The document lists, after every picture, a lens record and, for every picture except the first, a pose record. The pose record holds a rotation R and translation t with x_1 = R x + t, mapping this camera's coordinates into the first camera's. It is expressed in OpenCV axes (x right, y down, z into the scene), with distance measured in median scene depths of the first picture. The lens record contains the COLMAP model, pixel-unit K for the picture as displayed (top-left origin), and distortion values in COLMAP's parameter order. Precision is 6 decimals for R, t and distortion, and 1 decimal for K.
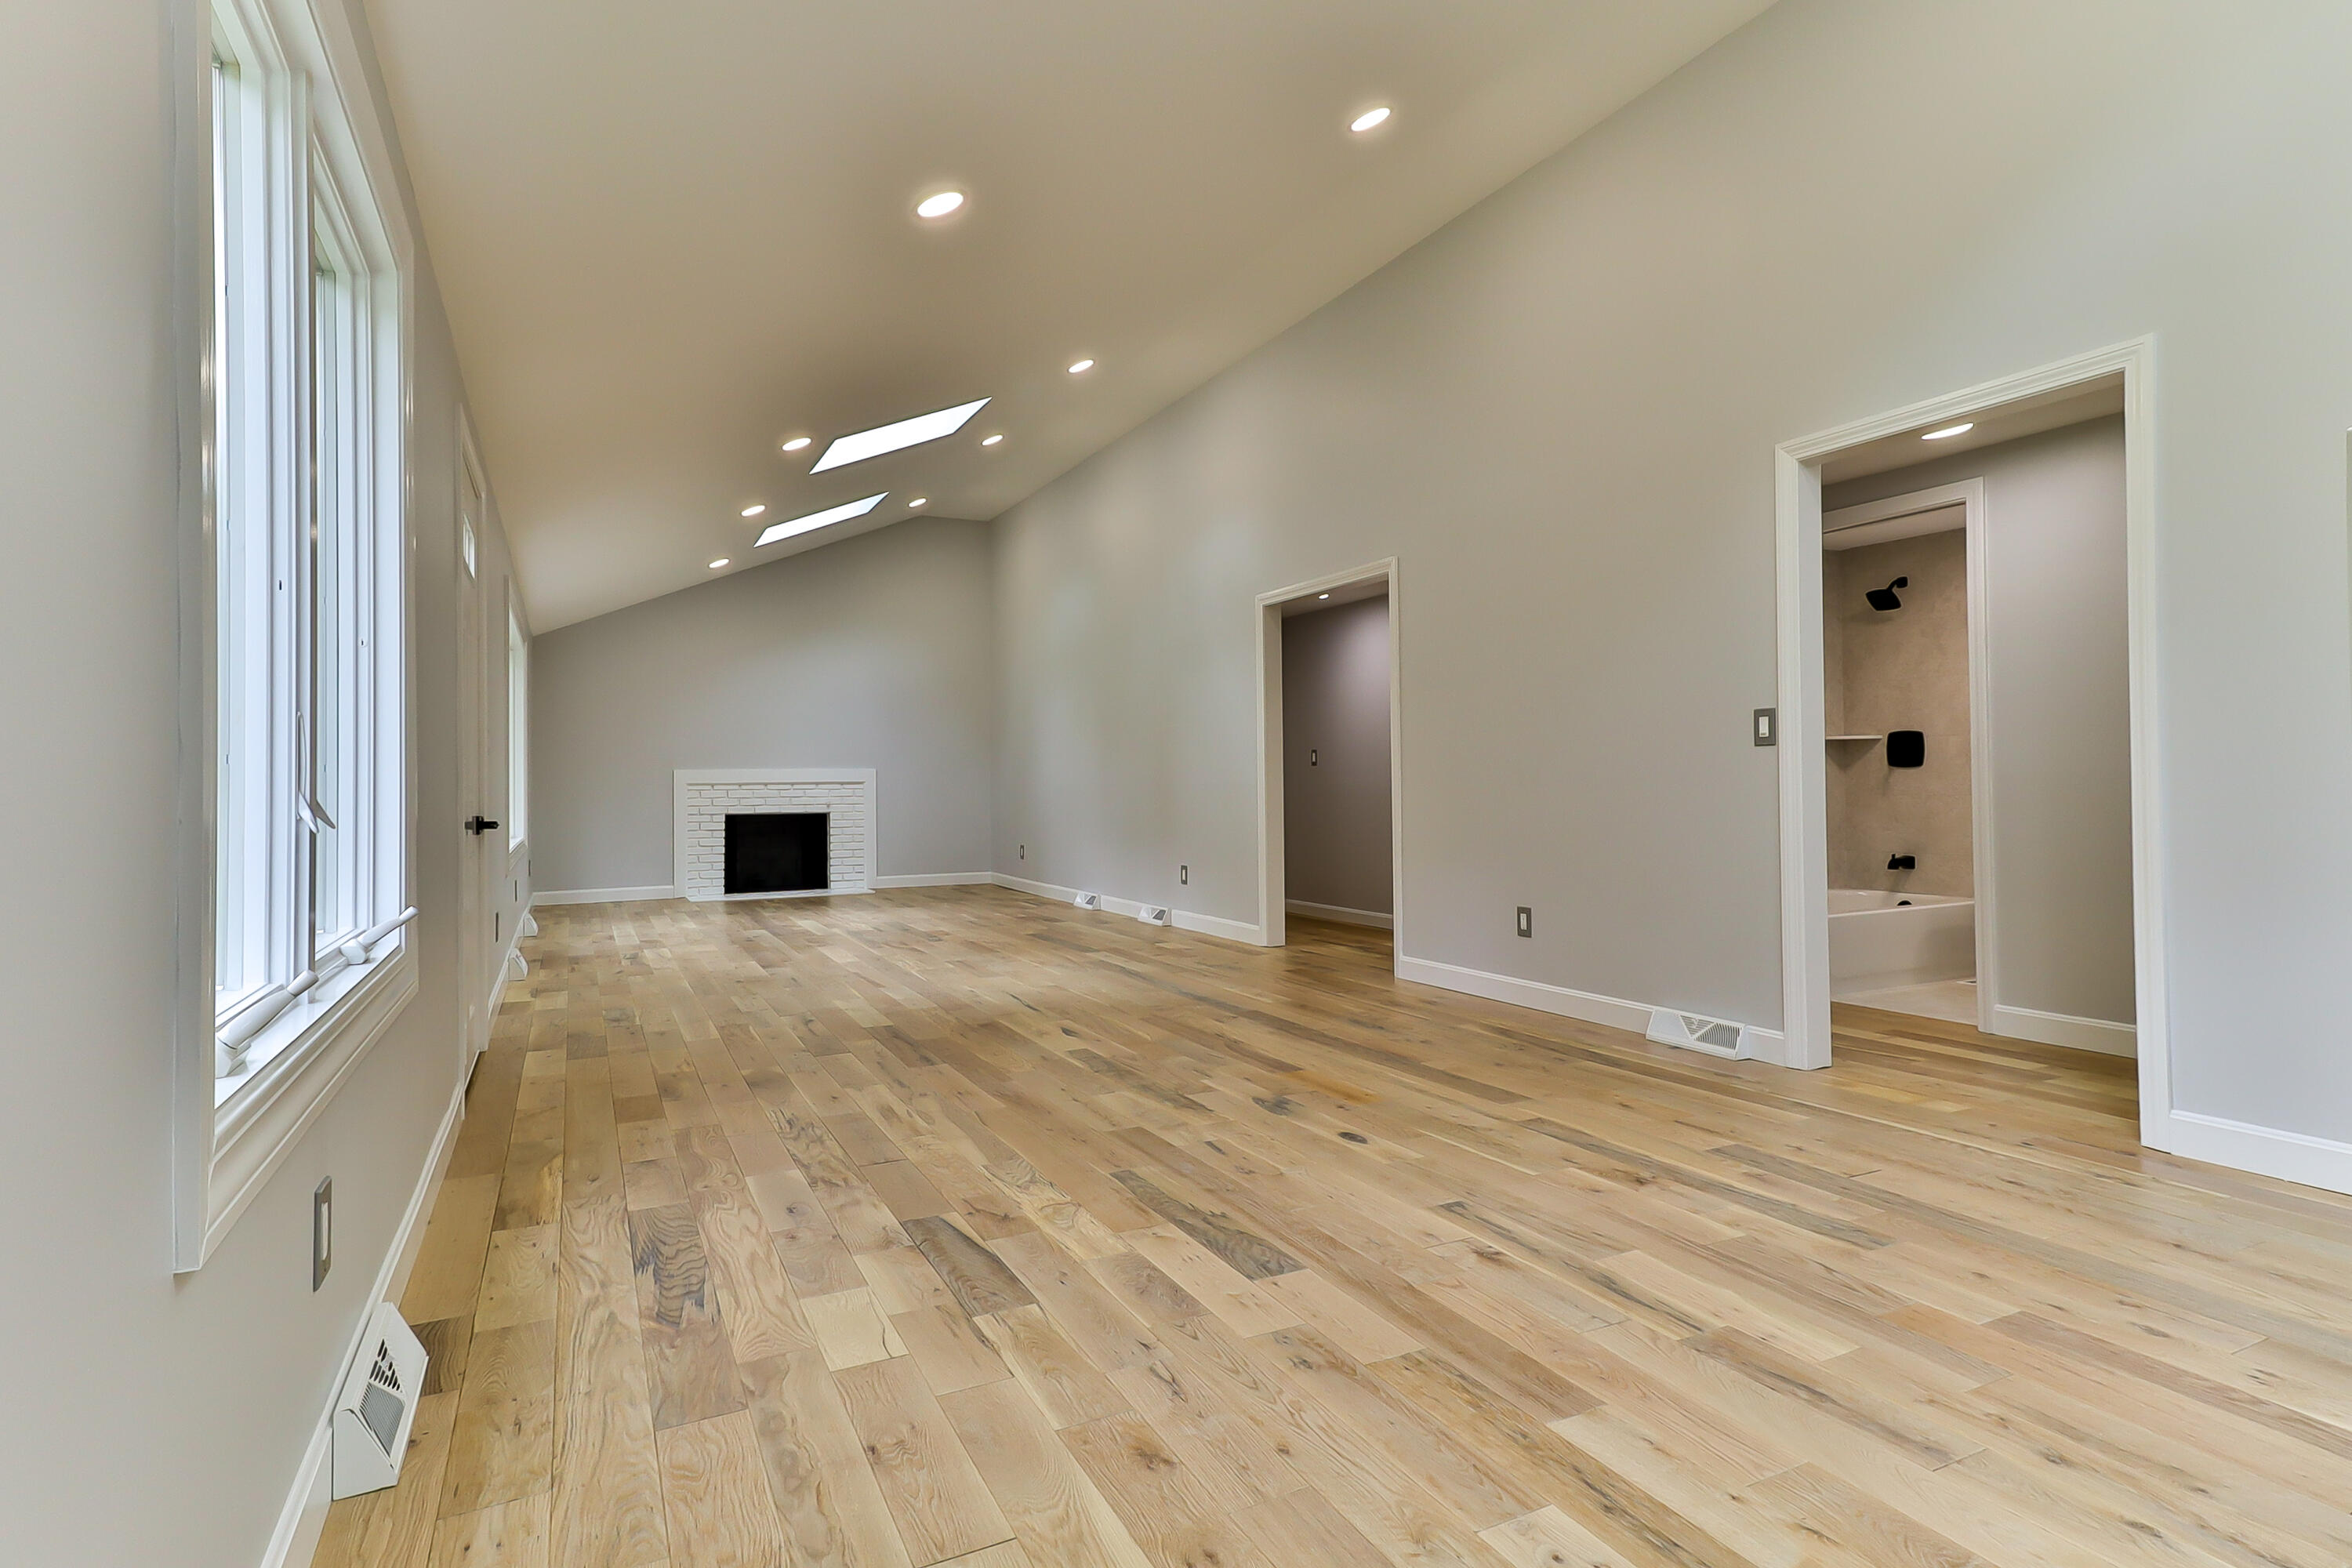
lens RADIAL K [[1194.1, 0, 1202.9], [0, 1194.1, 780.7], [0, 0, 1]] dist [0.024364, 0.000951]
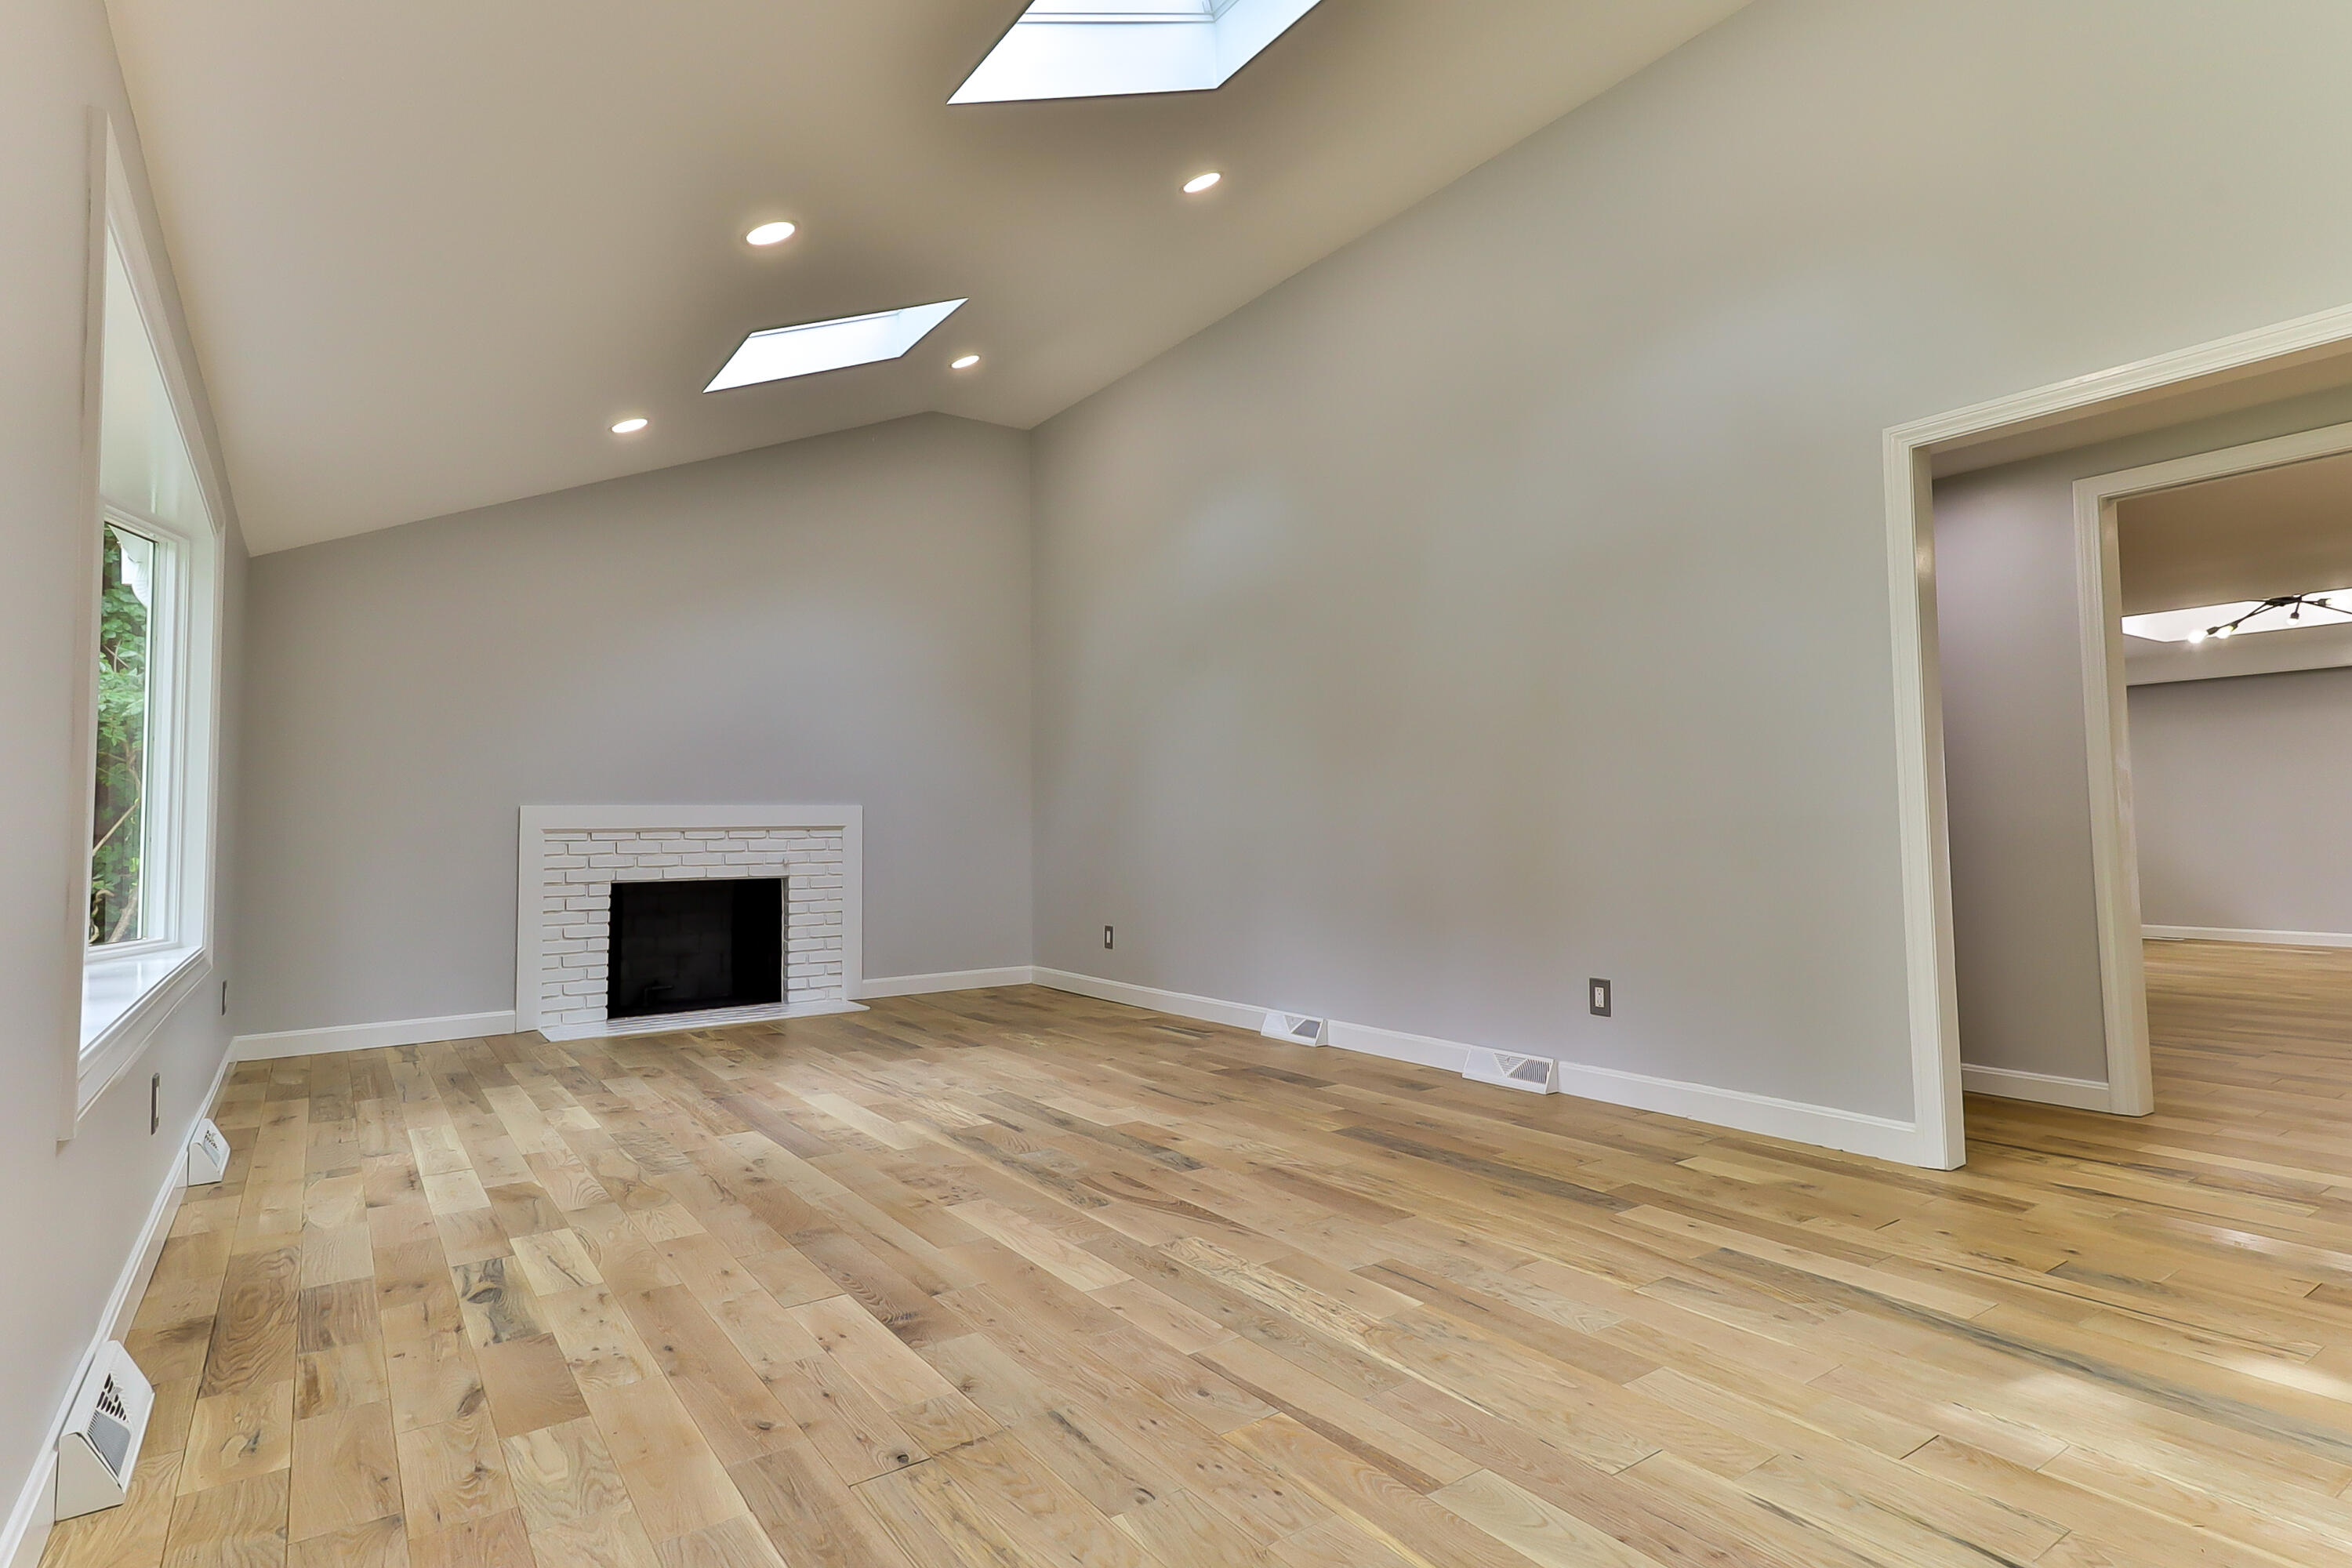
lens RADIAL K [[1194.1, 0, 1202.9], [0, 1194.1, 780.7], [0, 0, 1]] dist [0.024364, 0.000951]
pose [[0.989096, 0.001780, 0.147264, -0.196204], [0.004174, 0.999187, -0.040110, 0.003191], [-0.147216, 0.040287, 0.988284, 0.371246]]
